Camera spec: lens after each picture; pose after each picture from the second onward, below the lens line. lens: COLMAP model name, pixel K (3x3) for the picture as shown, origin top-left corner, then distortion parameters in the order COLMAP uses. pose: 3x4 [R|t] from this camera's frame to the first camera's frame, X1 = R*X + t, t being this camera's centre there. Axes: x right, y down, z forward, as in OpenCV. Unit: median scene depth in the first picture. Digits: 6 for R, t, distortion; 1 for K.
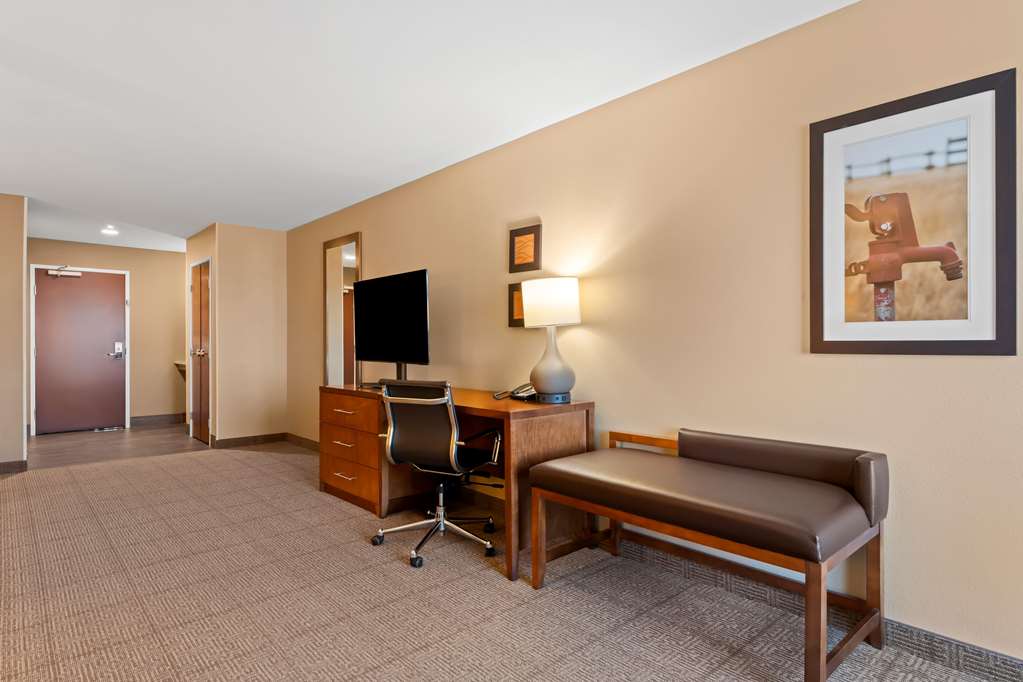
lens RADIAL K [[557.5, 0, 511.4], [0, 557.5, 344.9], [0, 0, 1]] dist [0.002708, -0.001312]
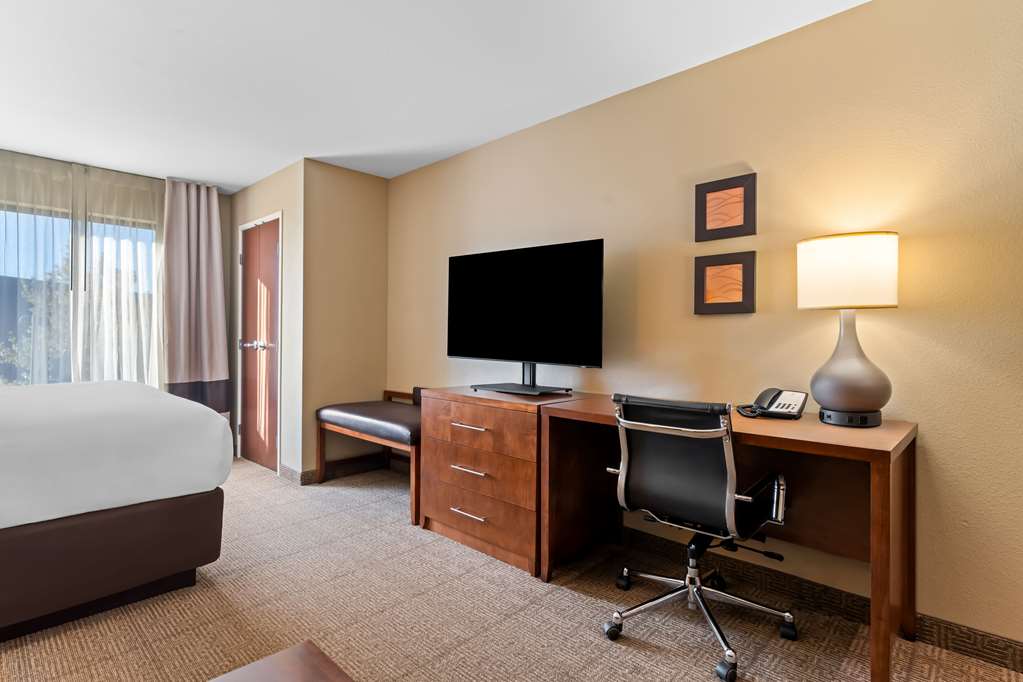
lens RADIAL K [[512.3, 0, 511.5], [0, 512.3, 341.0], [0, 0, 1]] dist [0.000715, 0.000297]
pose [[0.997225, 0.002706, 0.074395, -0.274635], [-0.003083, 0.999983, 0.004950, 0.000825], [-0.074380, -0.005165, 0.997217, 0.303738]]
